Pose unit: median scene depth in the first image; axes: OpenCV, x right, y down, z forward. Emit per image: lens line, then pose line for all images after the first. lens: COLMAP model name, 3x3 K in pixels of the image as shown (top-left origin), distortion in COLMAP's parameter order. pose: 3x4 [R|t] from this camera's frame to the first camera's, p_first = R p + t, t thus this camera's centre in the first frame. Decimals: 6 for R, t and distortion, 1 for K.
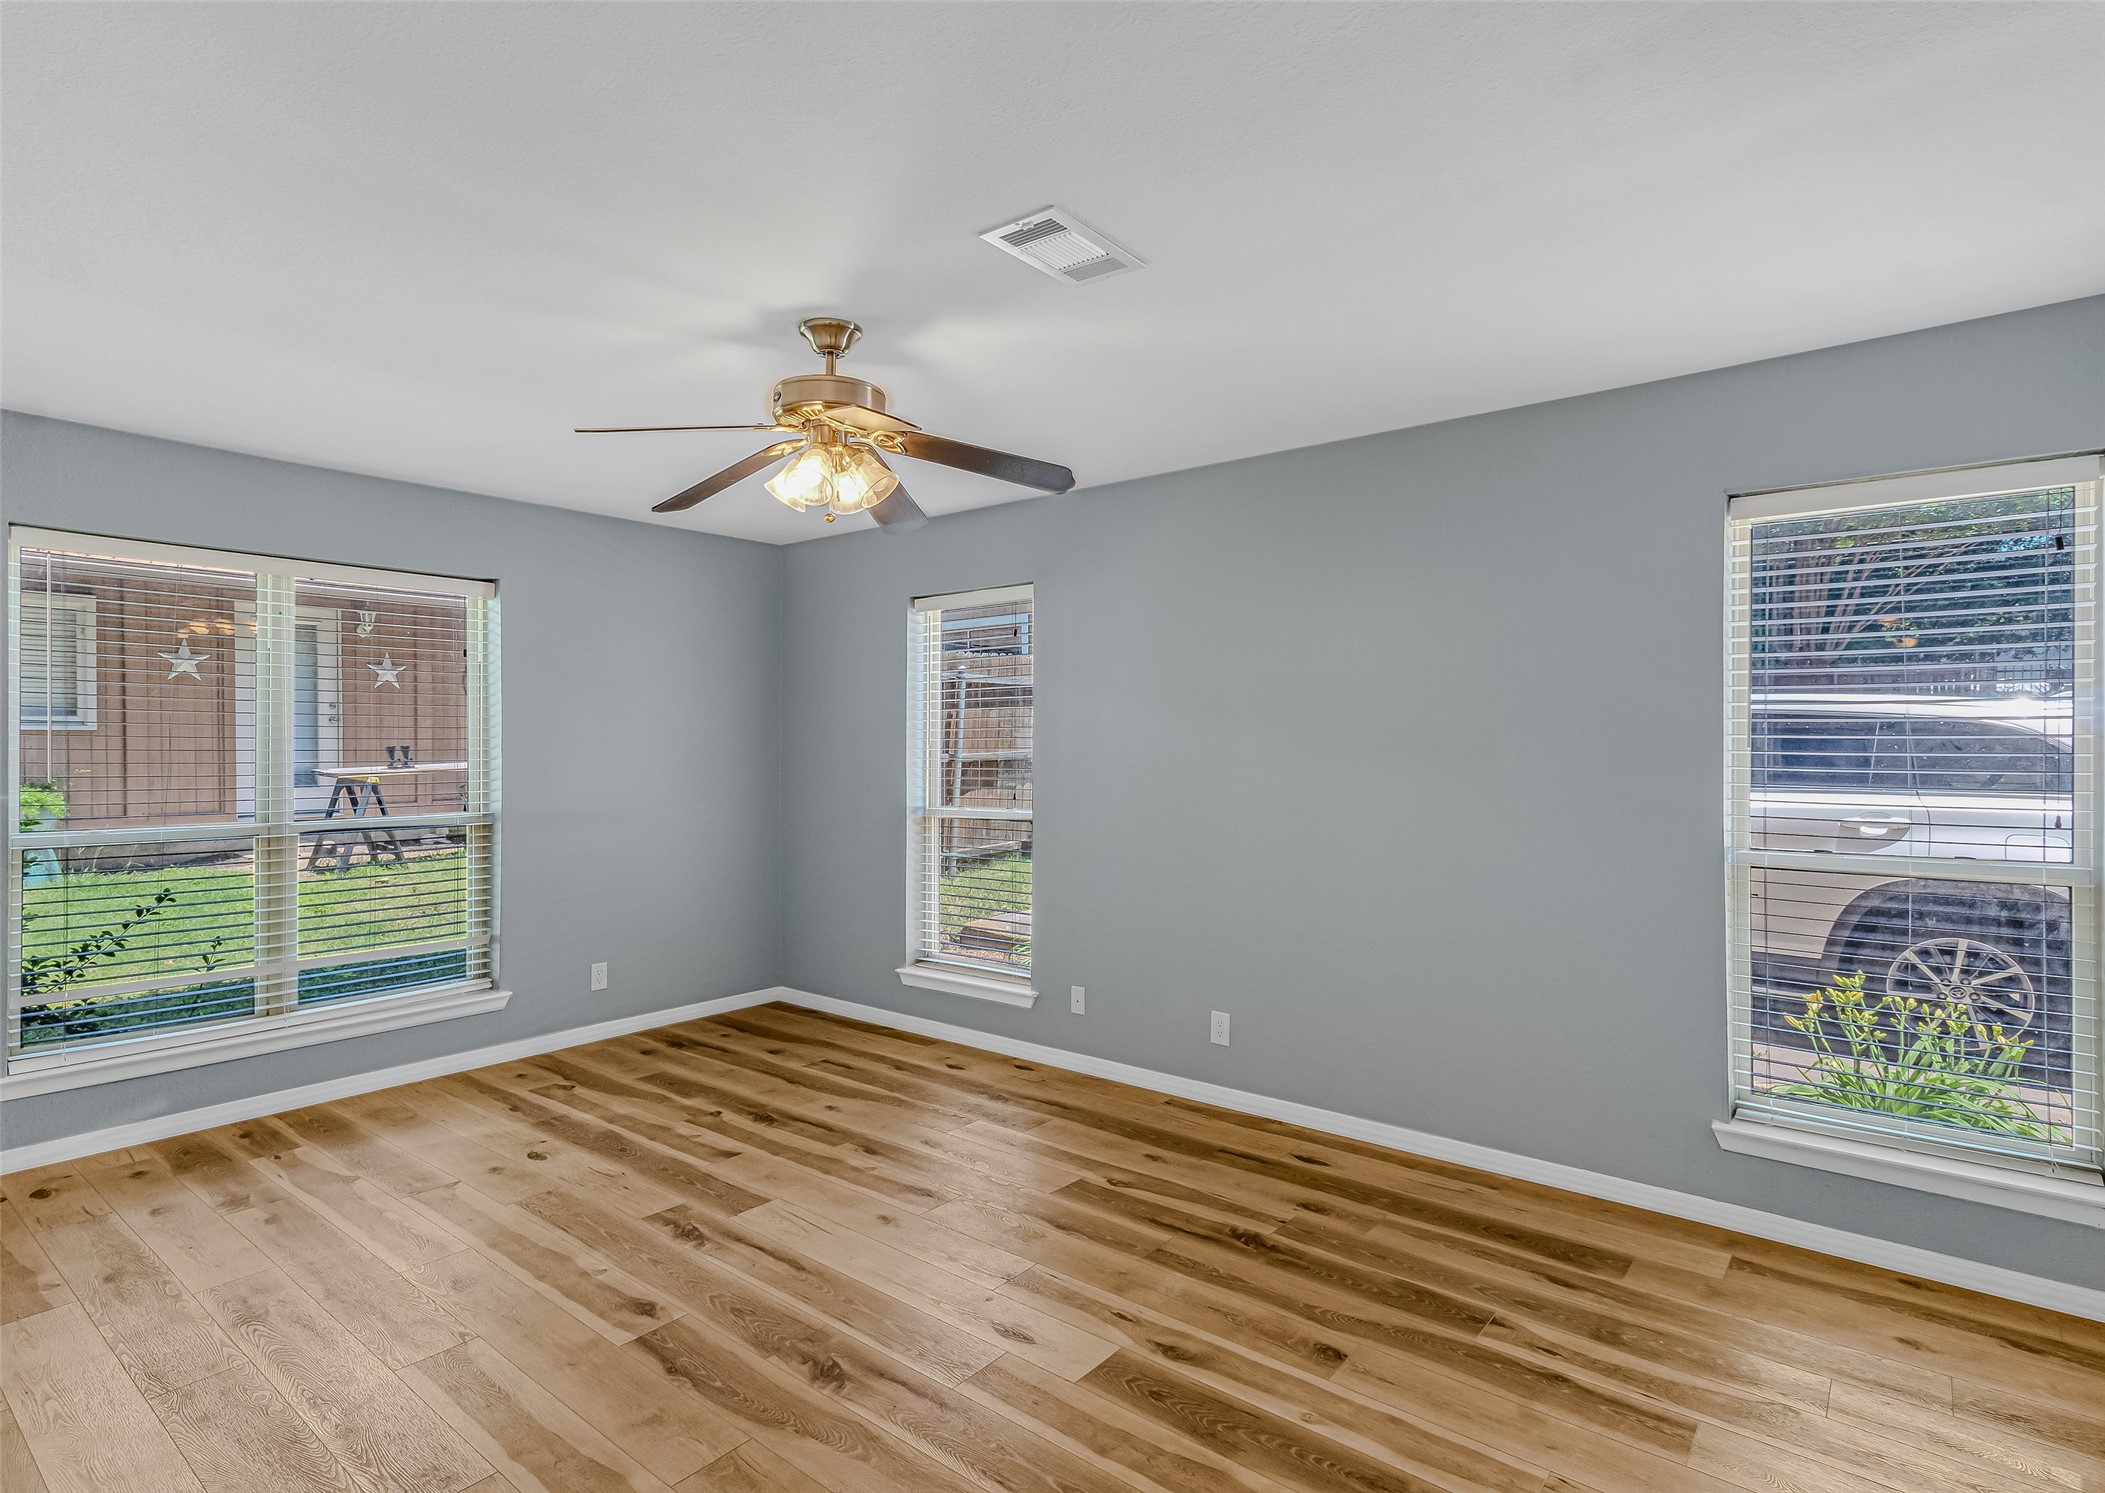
lens RADIAL K [[1092.2, 0, 1046.3], [0, 1092.2, 743.9], [0, 0, 1]] dist [-0.003655, -0.000566]
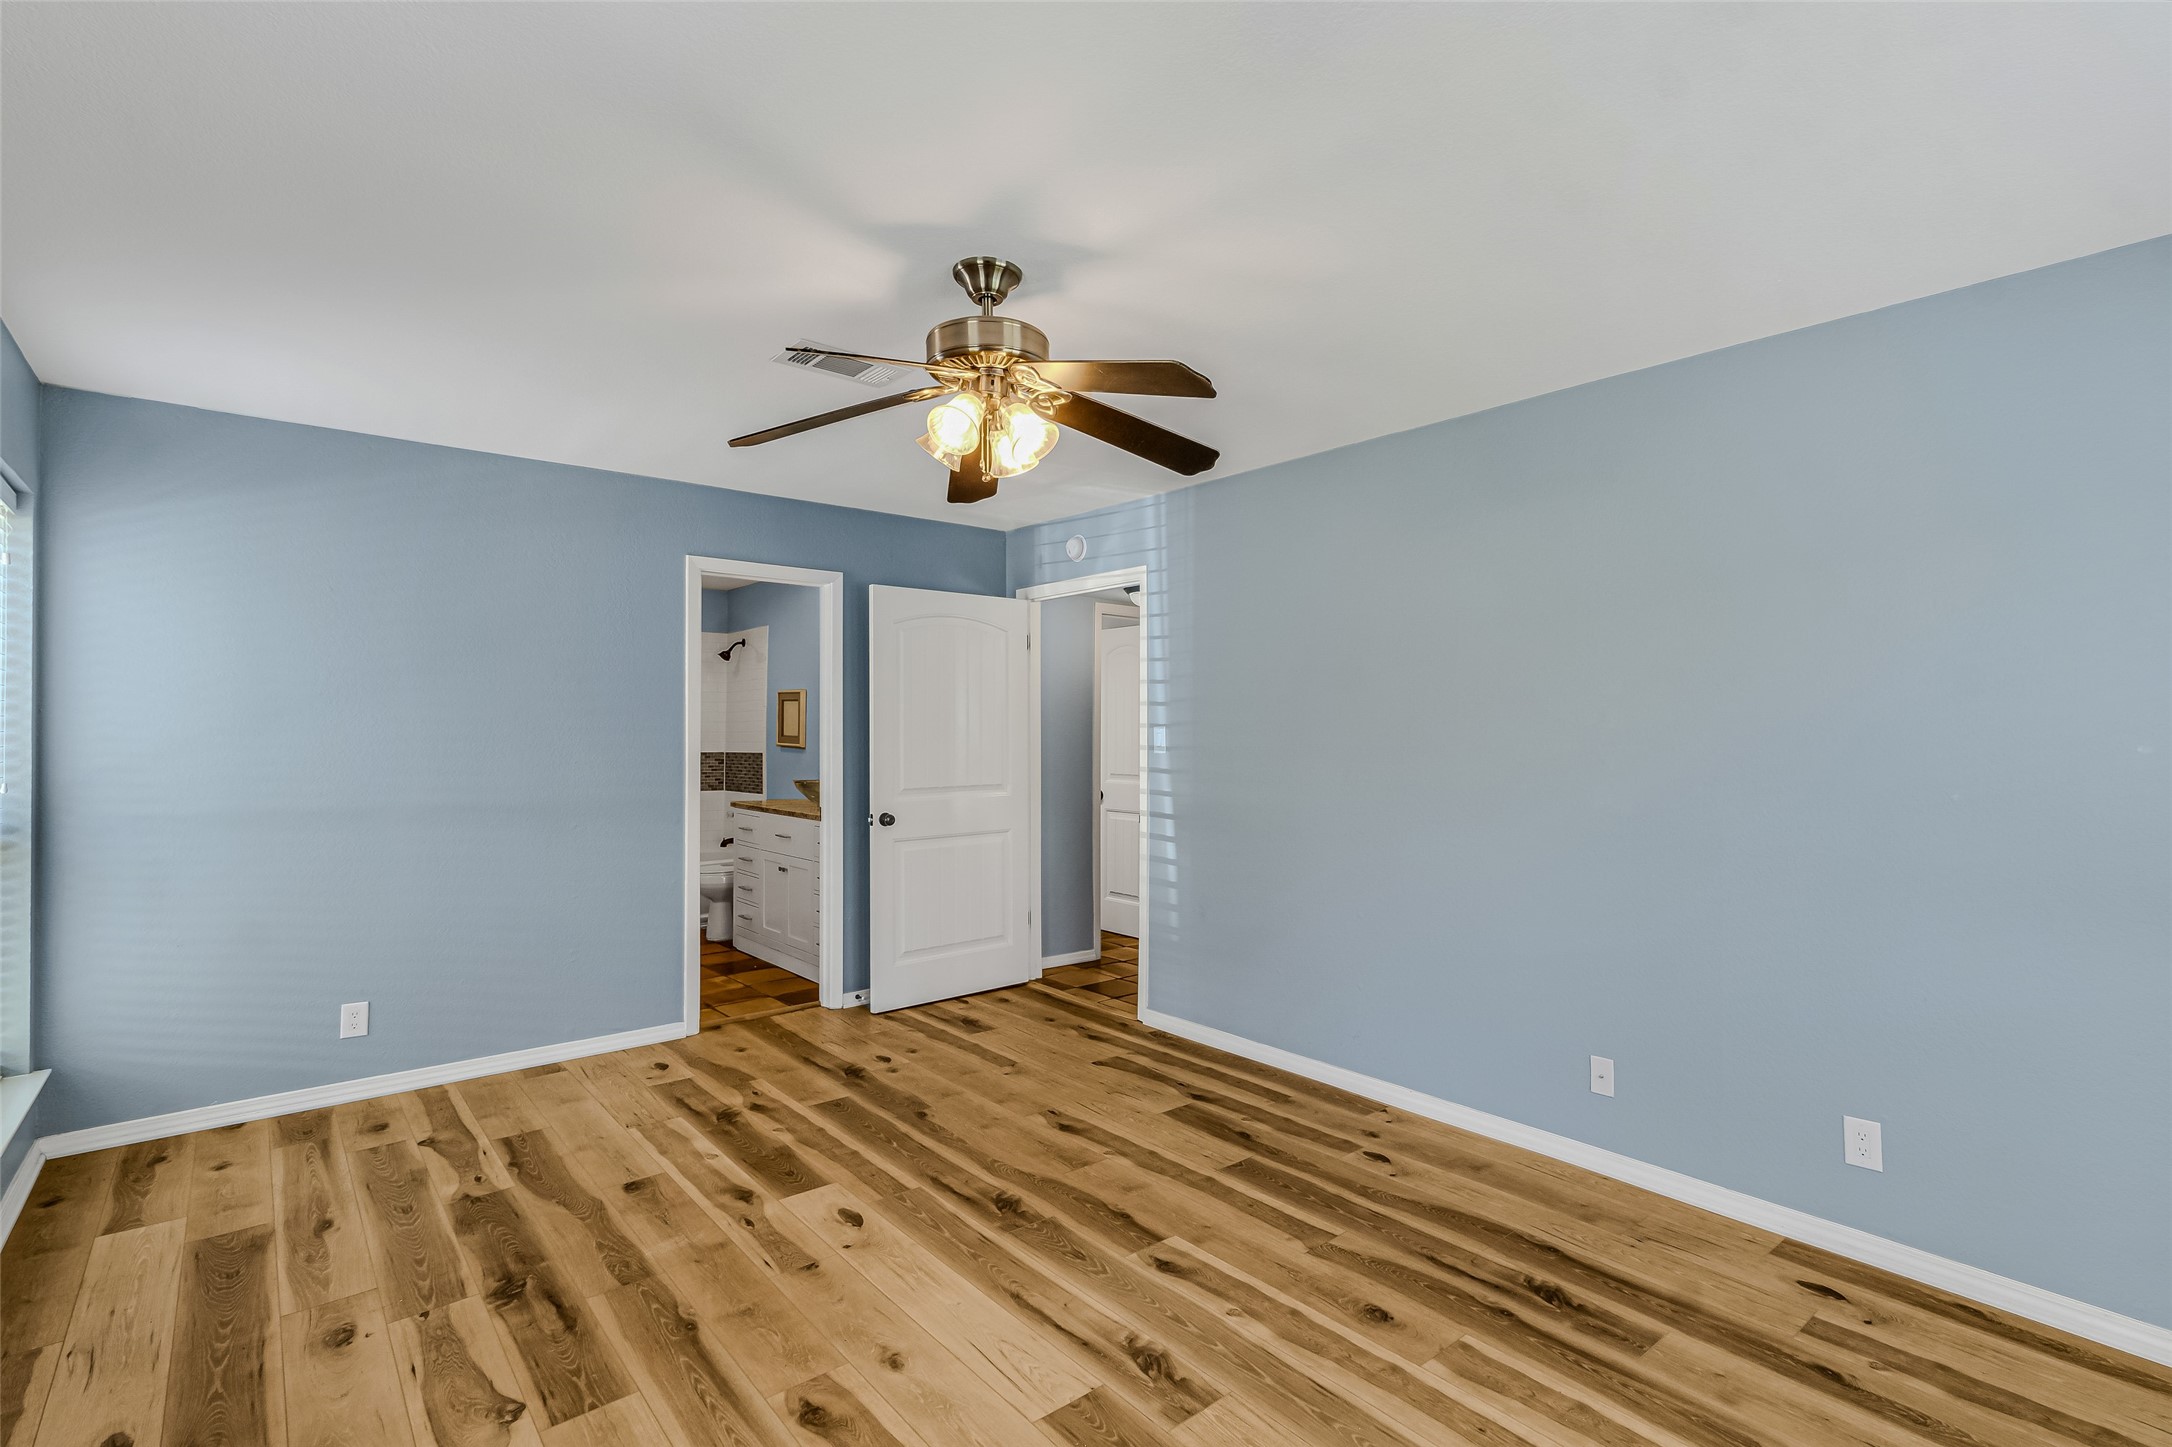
lens RADIAL K [[1036.3, 0, 1097.1], [0, 1036.3, 729.6], [0, 0, 1]] dist [0.003044, 0.000016]
pose [[-0.977658, -0.004964, 0.210141, -0.491842], [-0.005249, 0.999986, -0.000794, 0.009945], [-0.210134, -0.001879, -0.977671, 1.912614]]
